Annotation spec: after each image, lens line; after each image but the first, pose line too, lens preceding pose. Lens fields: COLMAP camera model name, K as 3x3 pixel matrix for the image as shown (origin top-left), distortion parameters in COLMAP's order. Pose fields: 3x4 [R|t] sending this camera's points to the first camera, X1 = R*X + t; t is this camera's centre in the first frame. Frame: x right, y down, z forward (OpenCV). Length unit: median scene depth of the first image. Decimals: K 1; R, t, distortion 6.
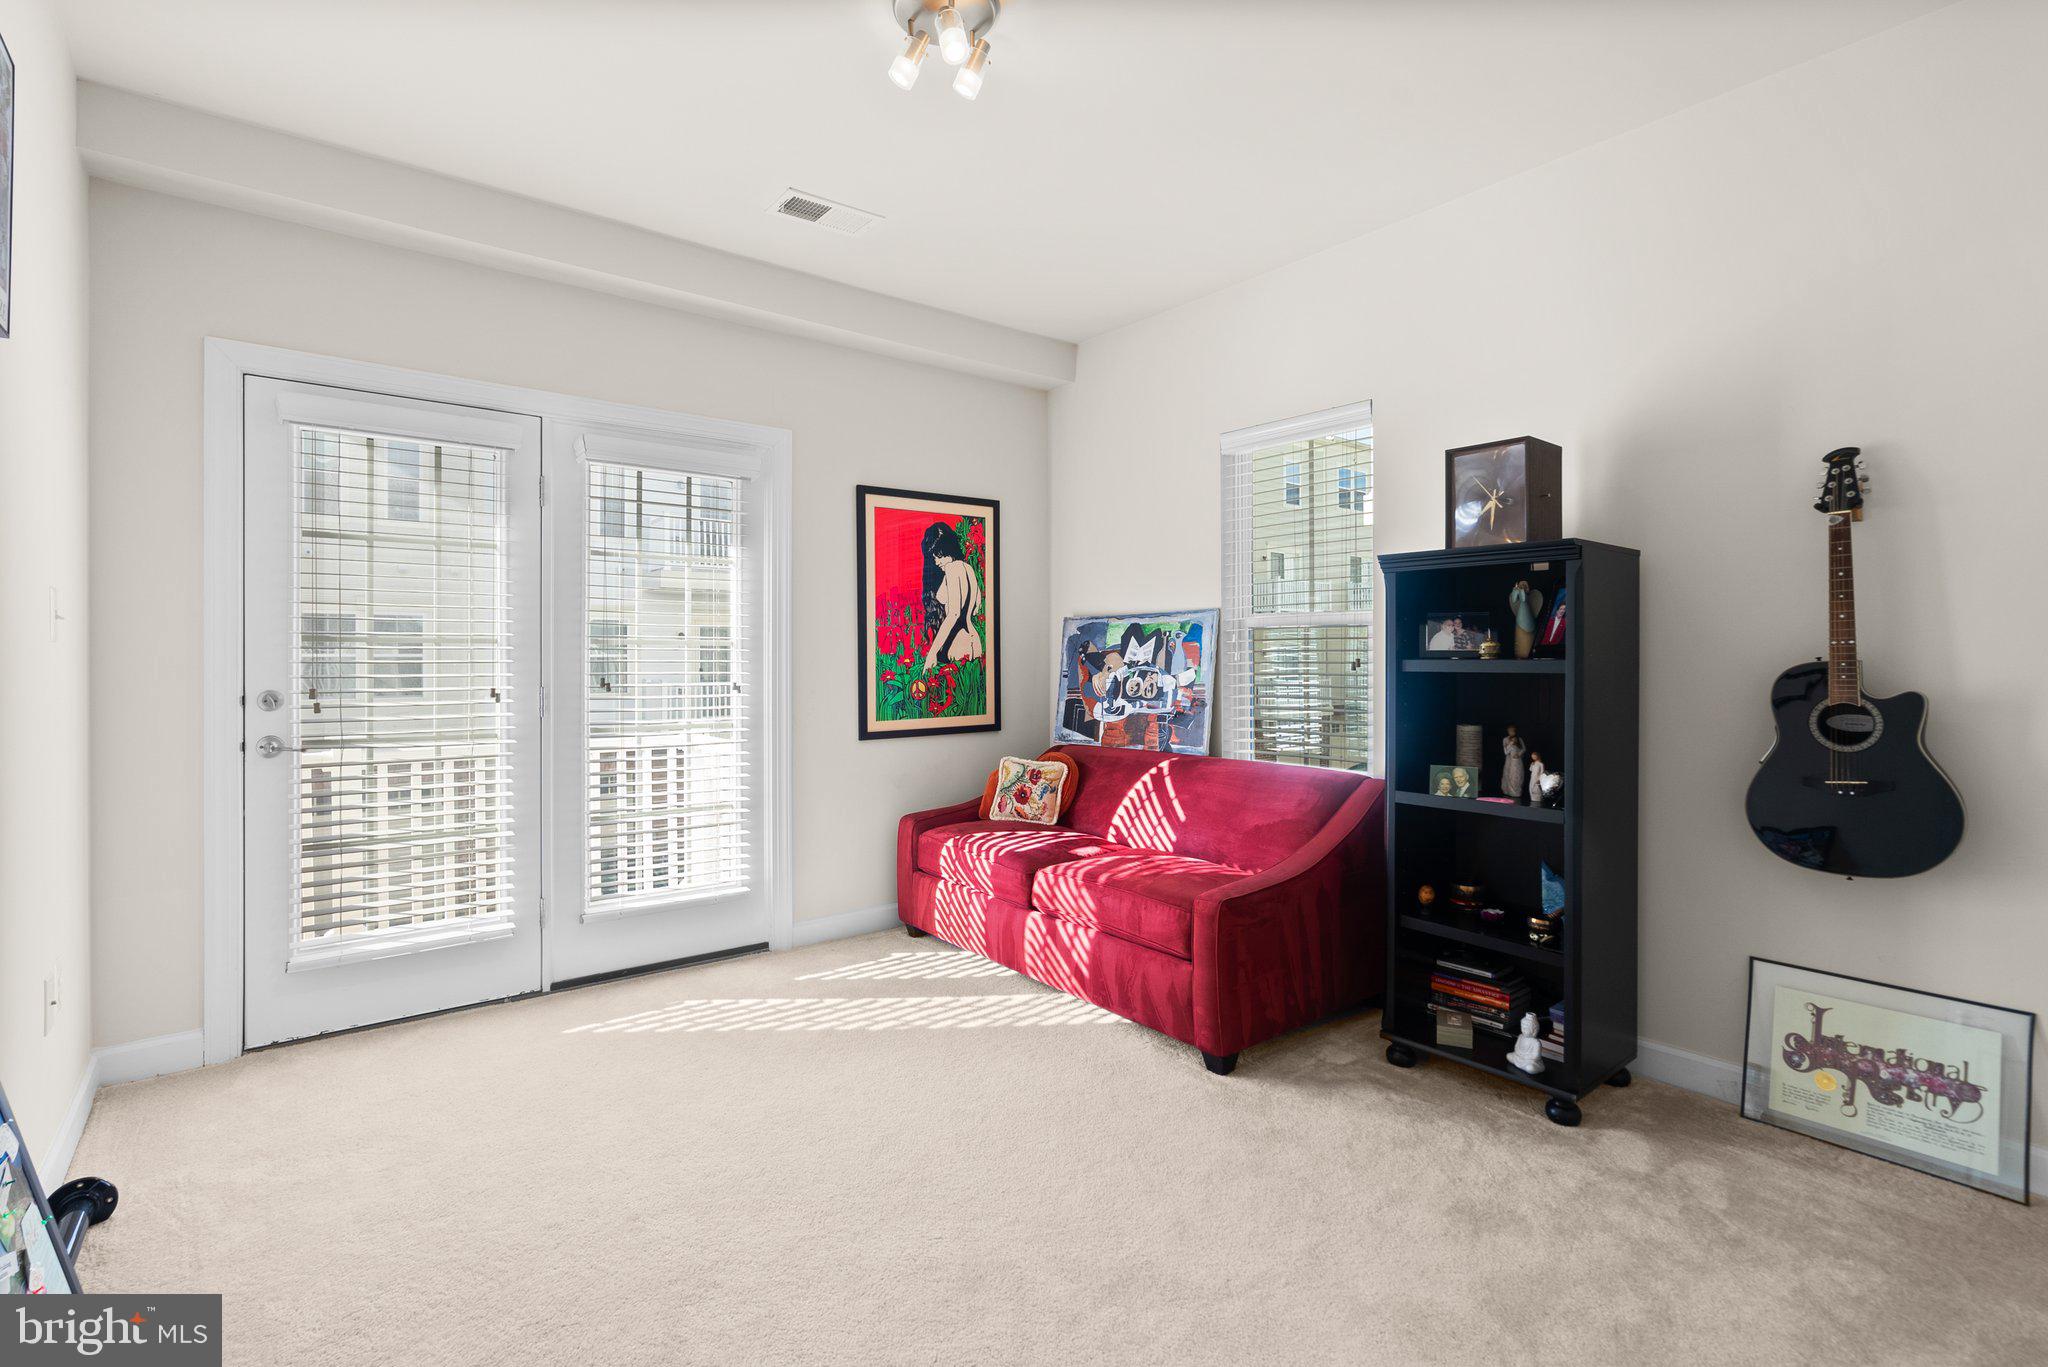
lens RADIAL K [[950.0, 0, 1018.0], [0, 950.0, 667.4], [0, 0, 1]] dist [-0.001746, 0.001859]
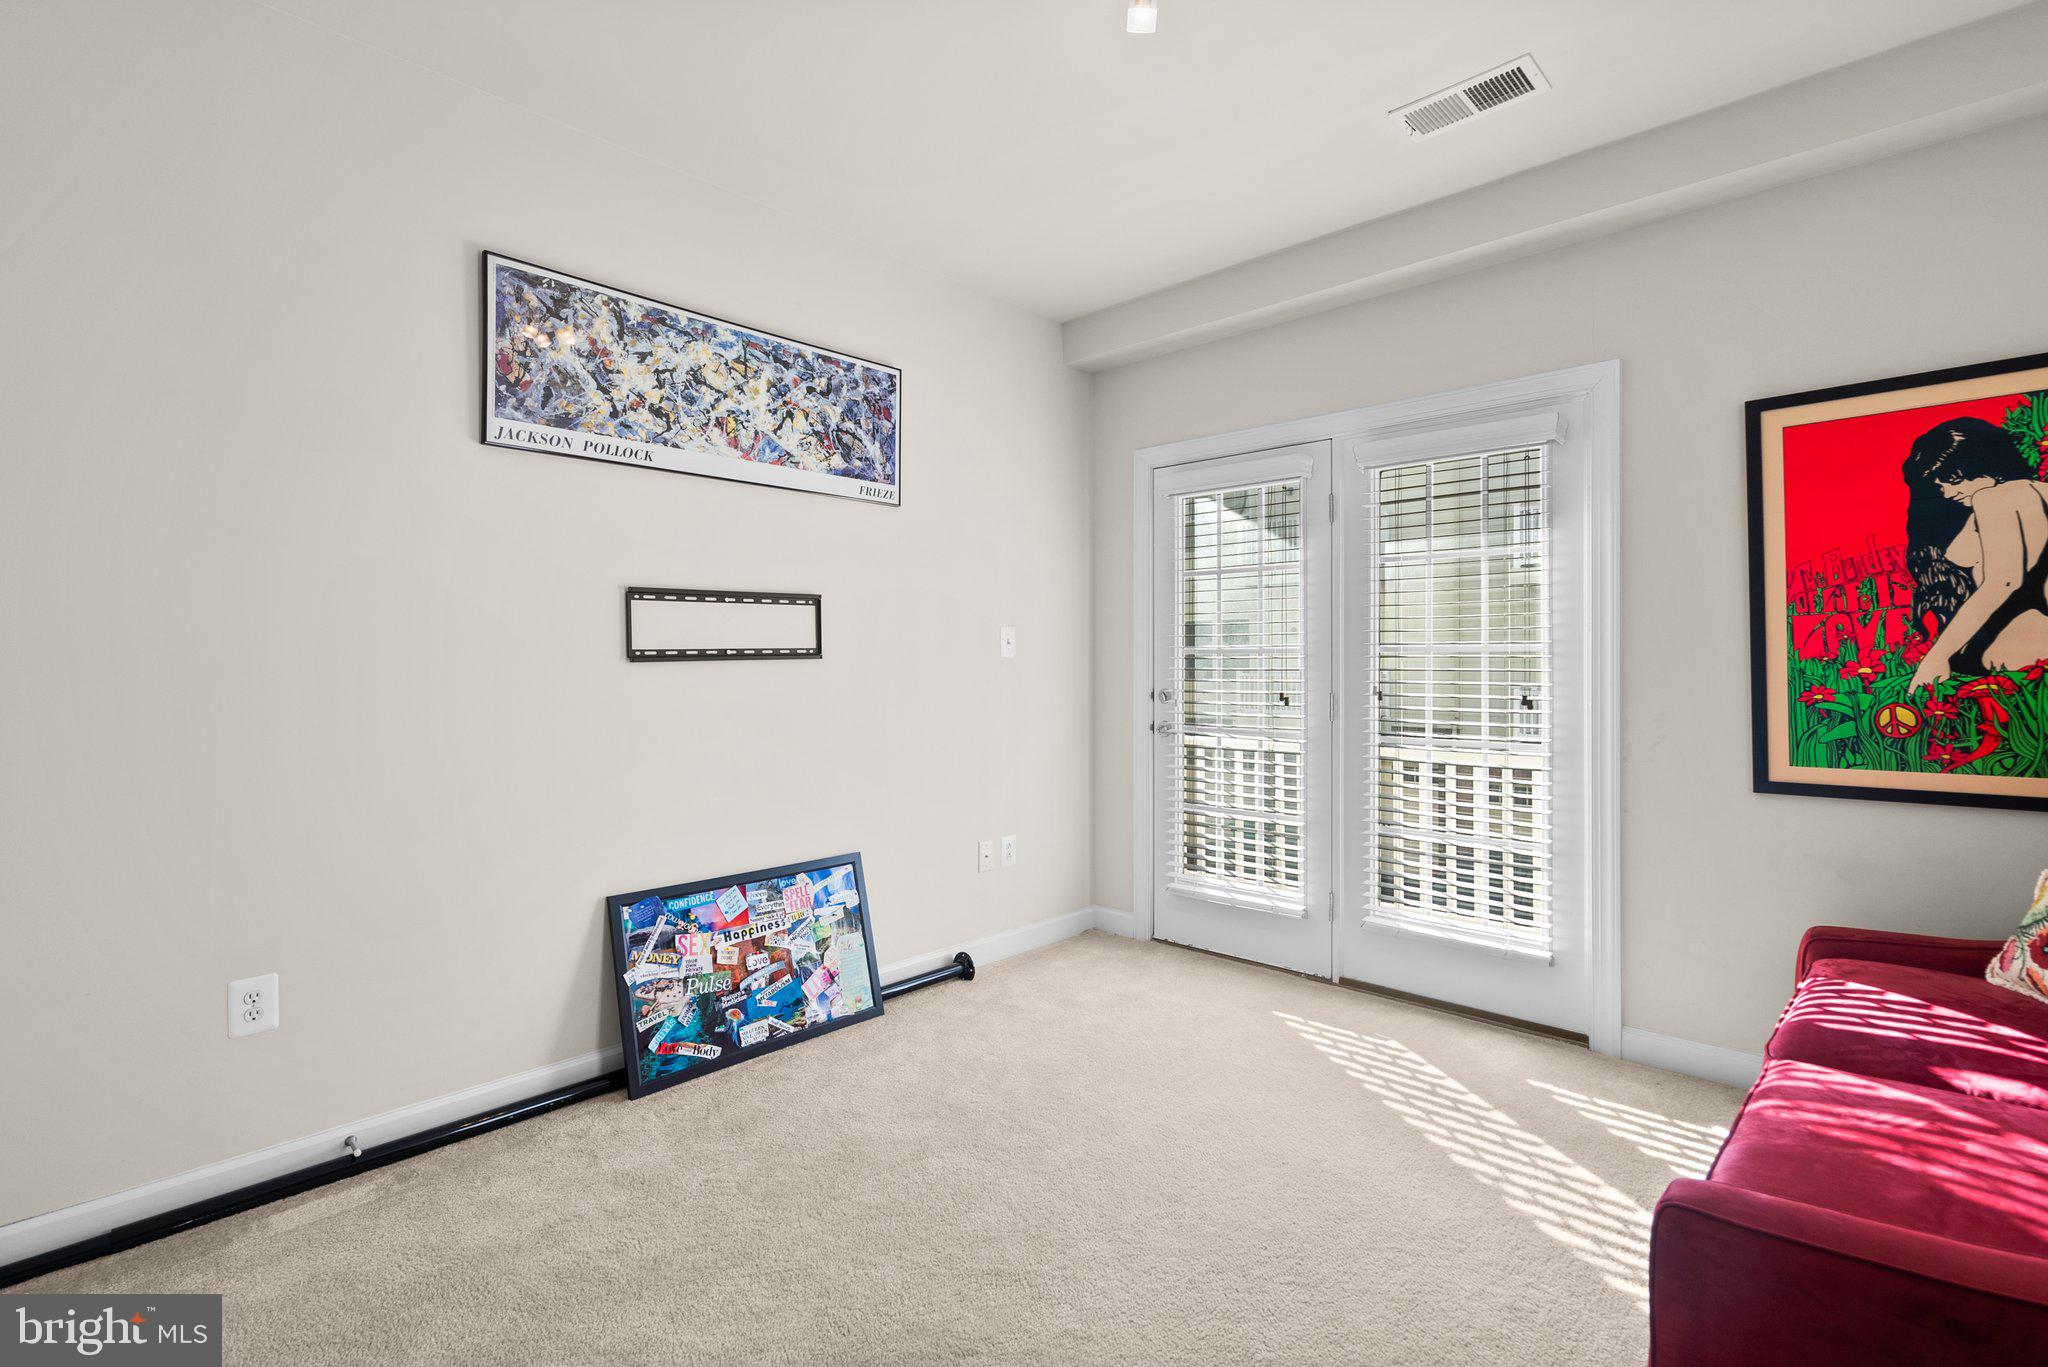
lens RADIAL K [[950.0, 0, 1018.0], [0, 950.0, 667.4], [0, 0, 1]] dist [-0.001746, 0.001859]
pose [[0.147278, 0.002640, -0.989092, 0.468656], [-0.008326, 0.999964, 0.001429, -0.006457], [0.989060, 0.008025, 0.147294, 0.470630]]
